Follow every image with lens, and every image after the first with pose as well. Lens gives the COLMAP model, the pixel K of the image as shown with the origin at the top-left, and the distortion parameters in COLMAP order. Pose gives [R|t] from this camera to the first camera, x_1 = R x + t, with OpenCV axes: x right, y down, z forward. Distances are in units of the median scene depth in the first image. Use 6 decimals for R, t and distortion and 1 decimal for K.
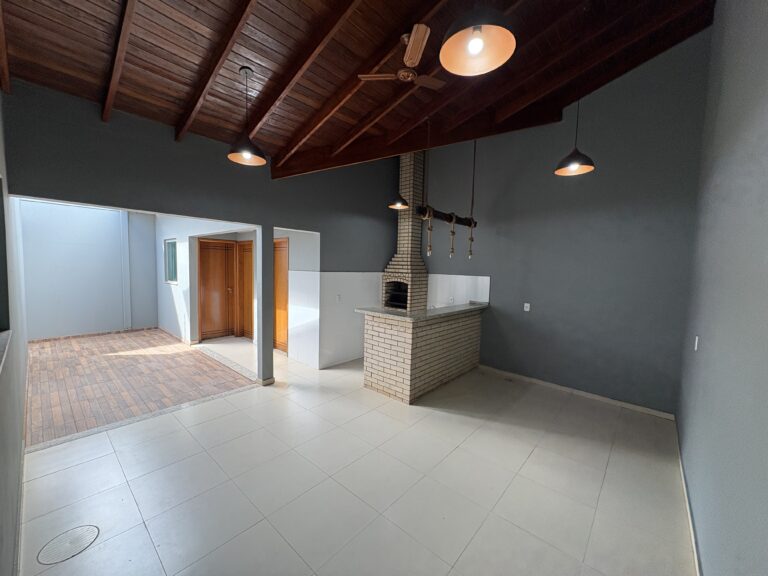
lens RADIAL K [[307.3, 0, 383.8], [0, 307.3, 288.4], [0, 0, 1]] dist [0.013131, -0.000009]
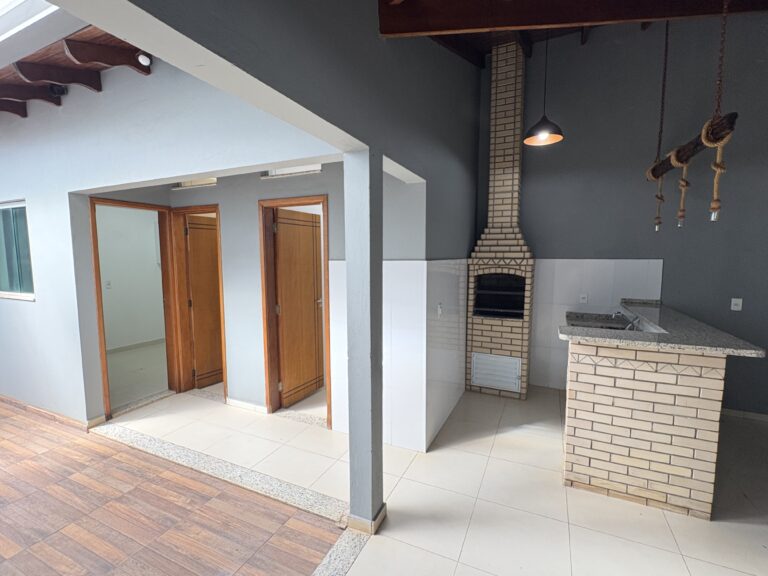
lens RADIAL K [[356.4, 0, 384.1], [0, 356.4, 289.1], [0, 0, 1]] dist [0.002898, 0.000422]
pose [[0.957933, -0.055208, 0.281633, -0.380657], [0.047916, 0.998315, 0.032722, -0.025957], [-0.282965, -0.017851, 0.958964, 0.407370]]
